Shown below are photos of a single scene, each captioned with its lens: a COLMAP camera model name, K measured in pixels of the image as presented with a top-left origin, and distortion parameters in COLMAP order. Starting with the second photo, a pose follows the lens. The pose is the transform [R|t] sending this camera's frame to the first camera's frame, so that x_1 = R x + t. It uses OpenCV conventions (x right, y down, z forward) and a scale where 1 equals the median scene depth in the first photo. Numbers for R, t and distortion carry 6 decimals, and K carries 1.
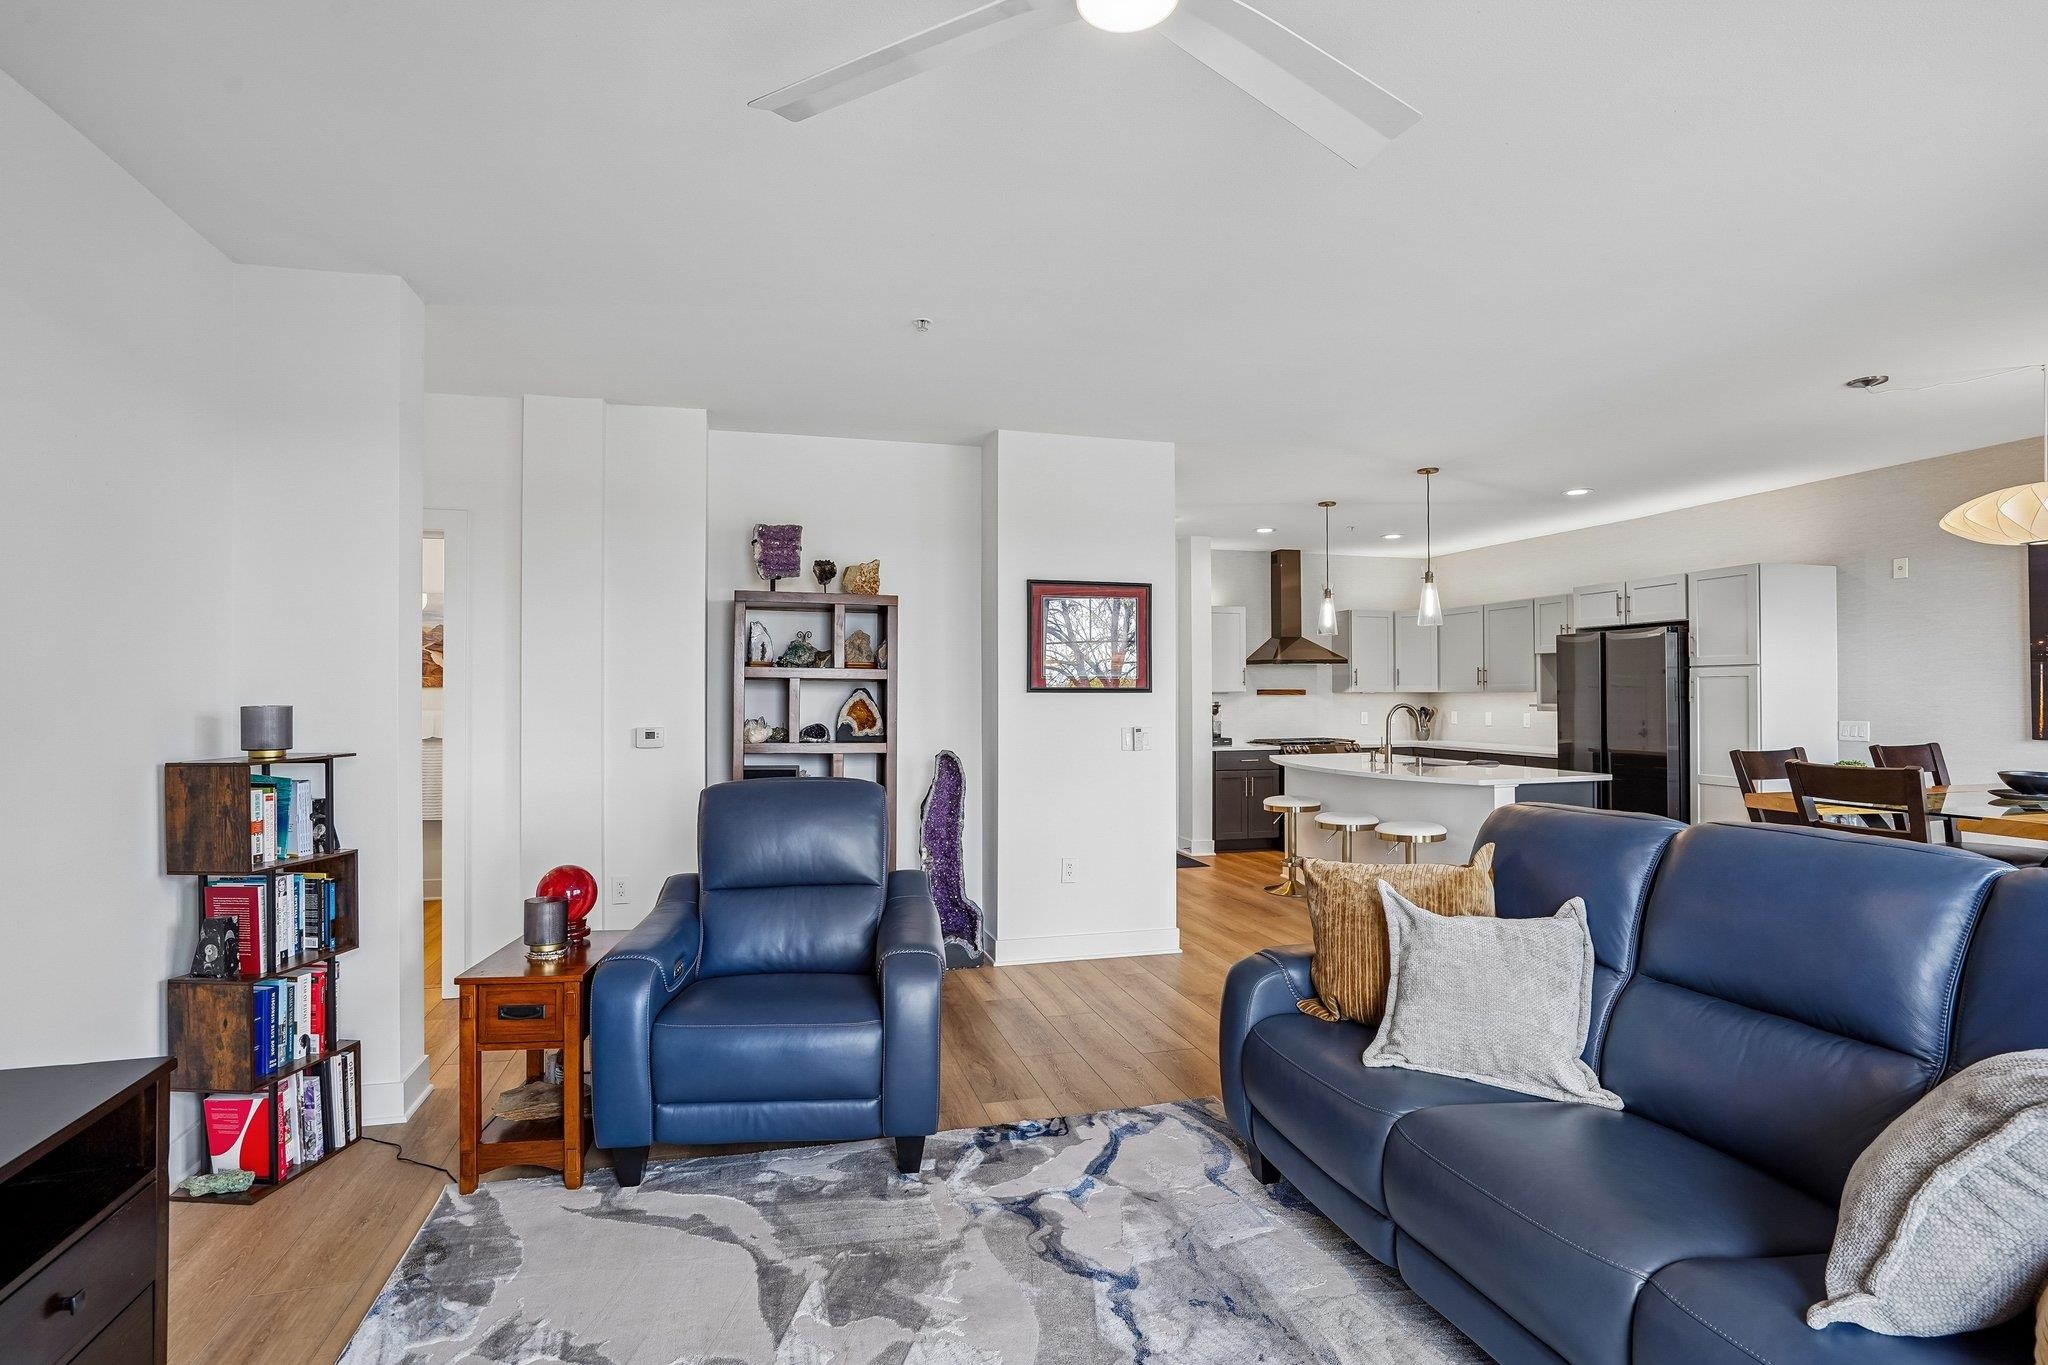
lens RADIAL K [[994.0, 0, 1018.5], [0, 994.0, 687.4], [0, 0, 1]] dist [-0.042120, 0.021331]
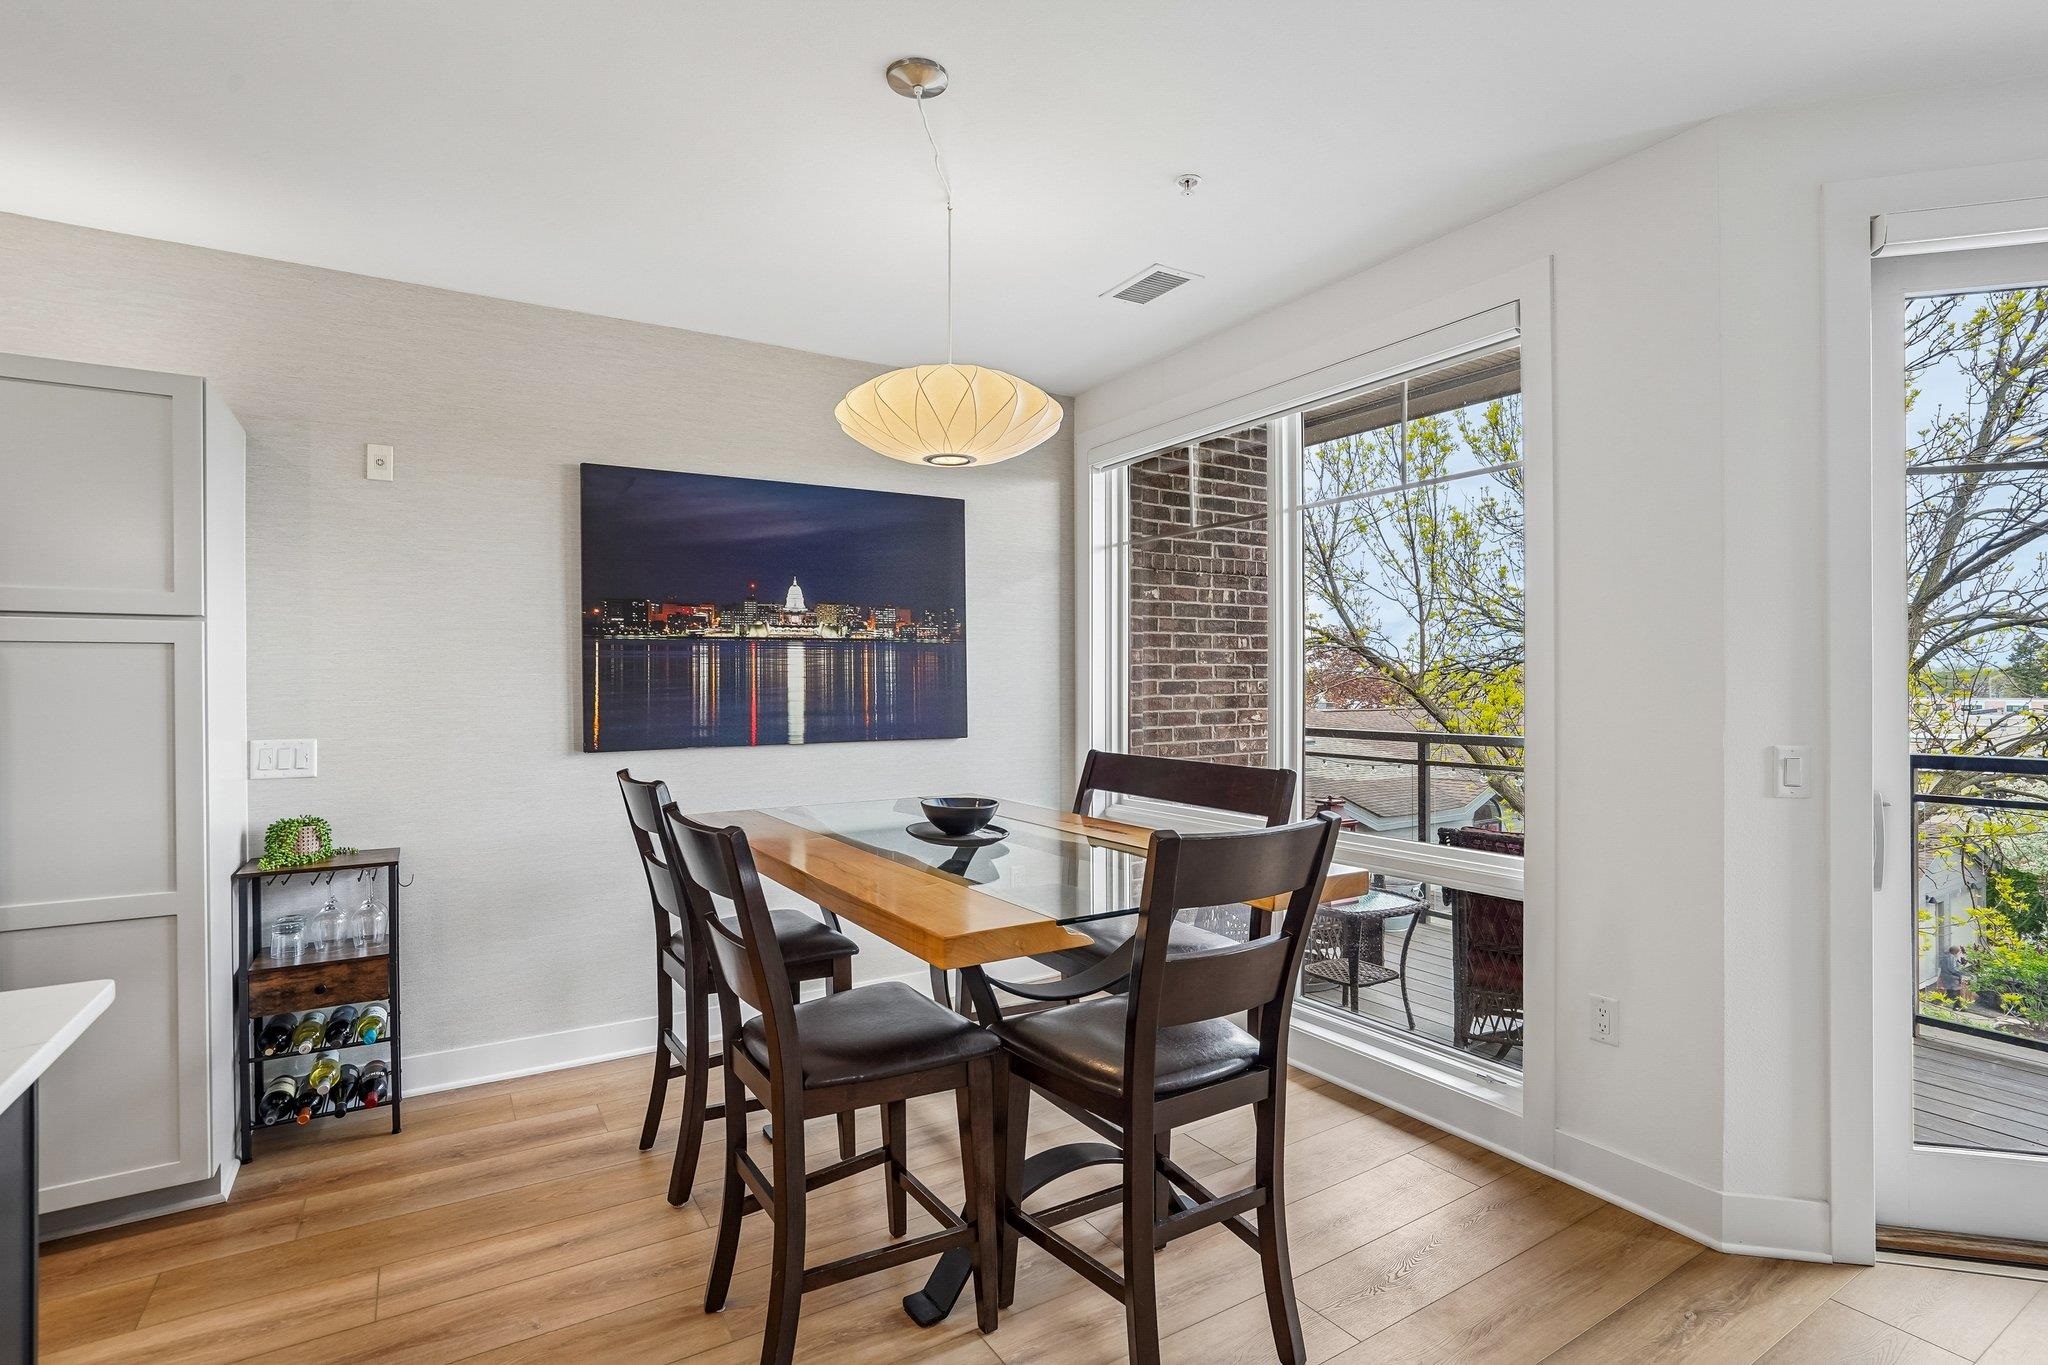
lens RADIAL K [[994.0, 0, 1014.5], [0, 994.0, 685.3], [0, 0, 1]] dist [-0.042120, 0.021331]
pose [[-0.279115, 0.001343, 0.960257, 0.274337], [-0.001149, 0.999998, -0.001732, 0.006712], [-0.960257, -0.001587, -0.279113, 0.840490]]
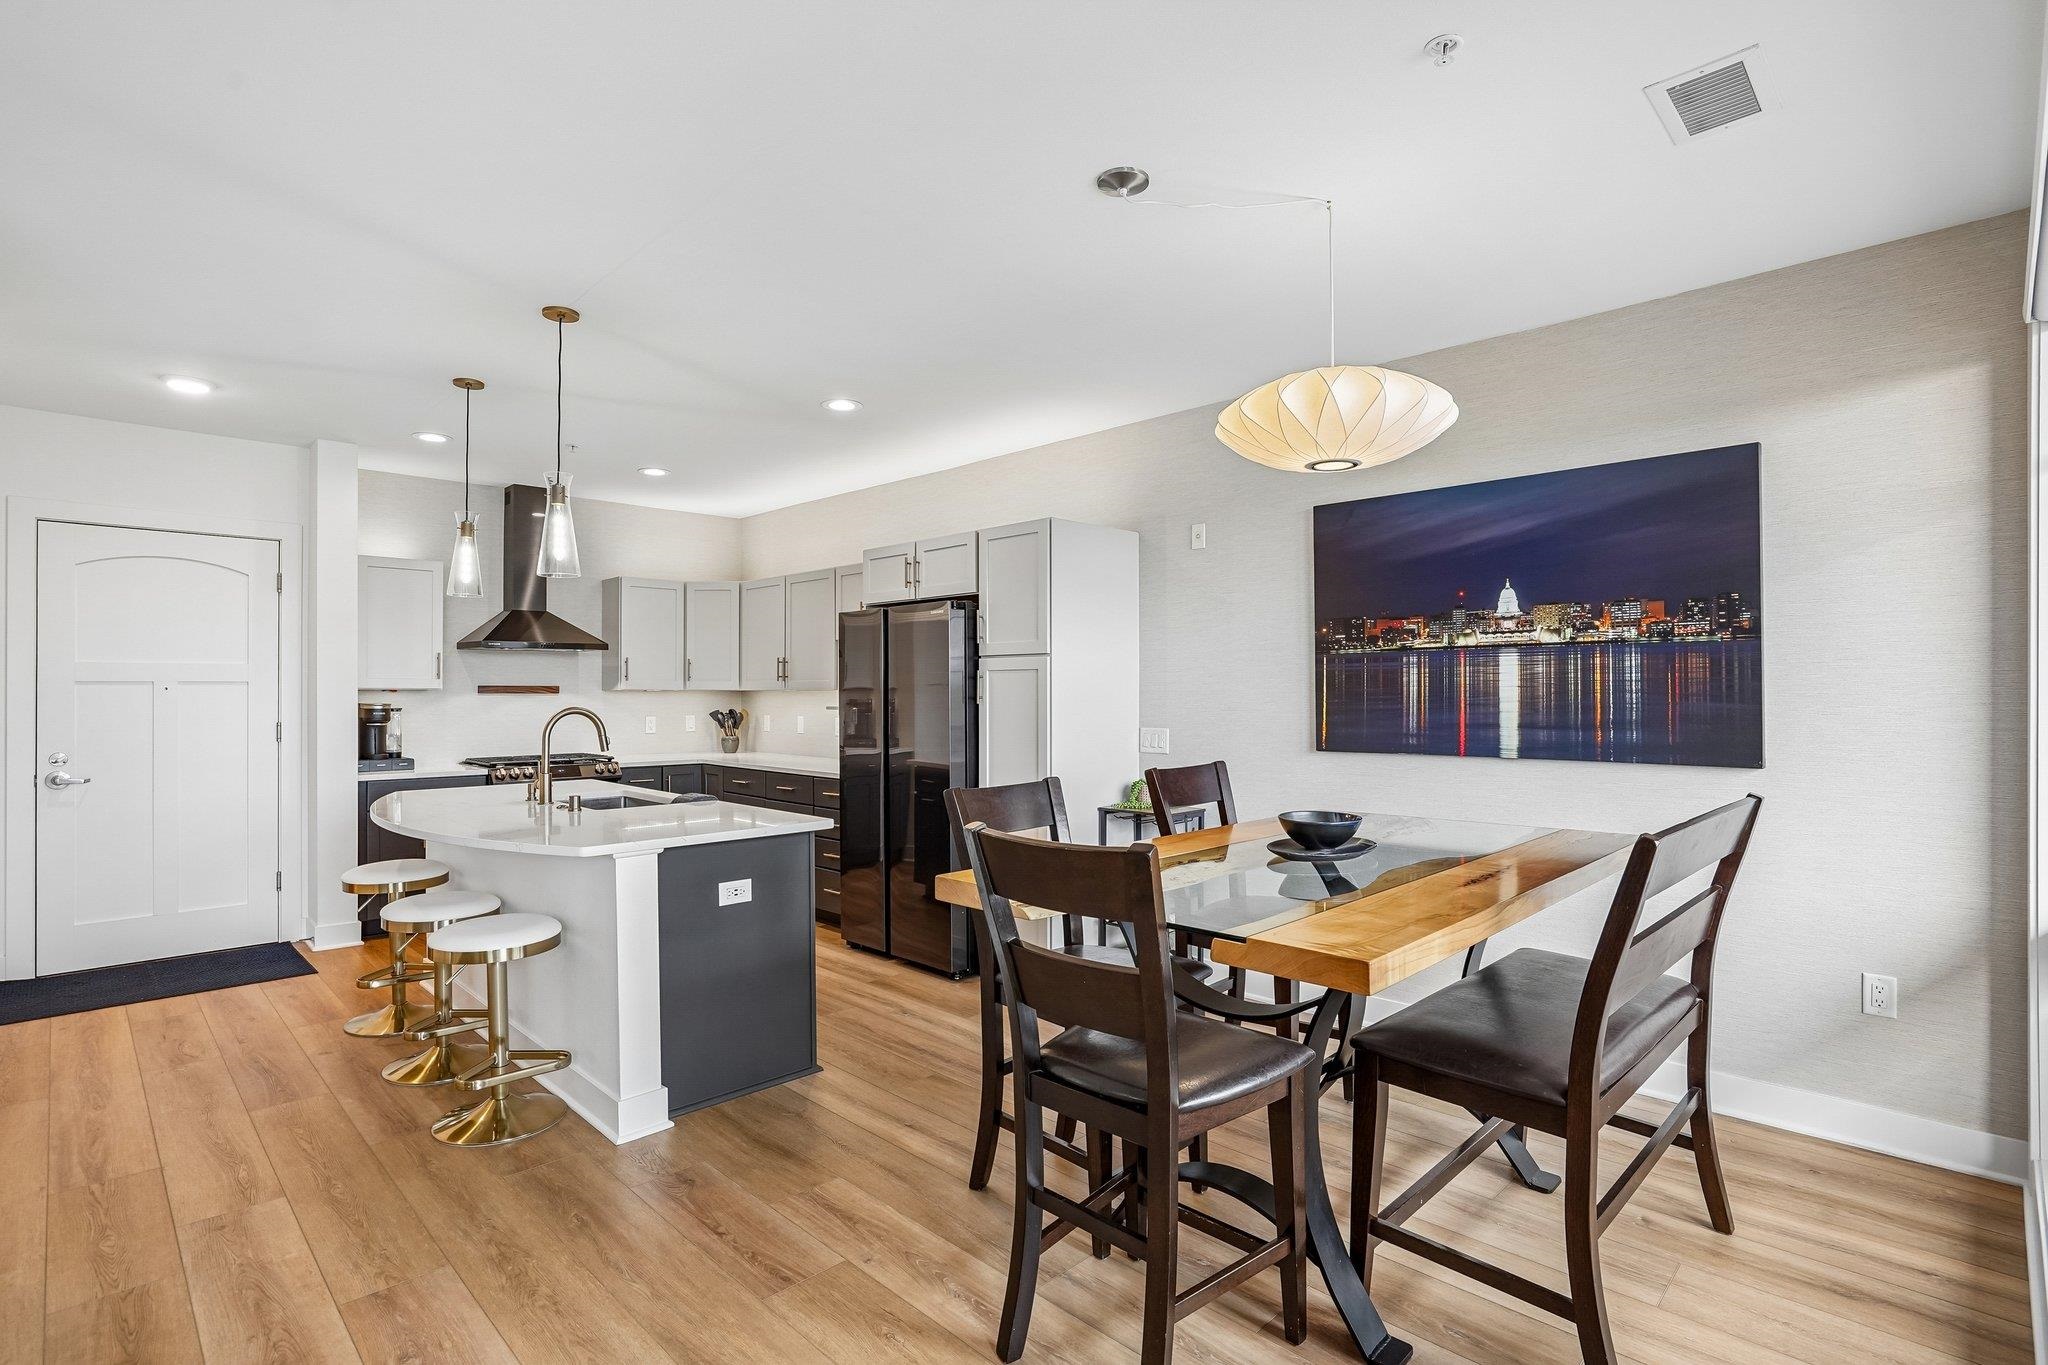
lens RADIAL K [[994.0, 0, 1025.9], [0, 994.0, 687.8], [0, 0, 1]] dist [-0.042120, 0.021331]
pose [[0.867658, 0.003465, 0.497150, 0.394093], [-0.004728, 0.999988, 0.001280, 0.001421], [-0.497139, -0.003461, 0.867664, 0.378523]]
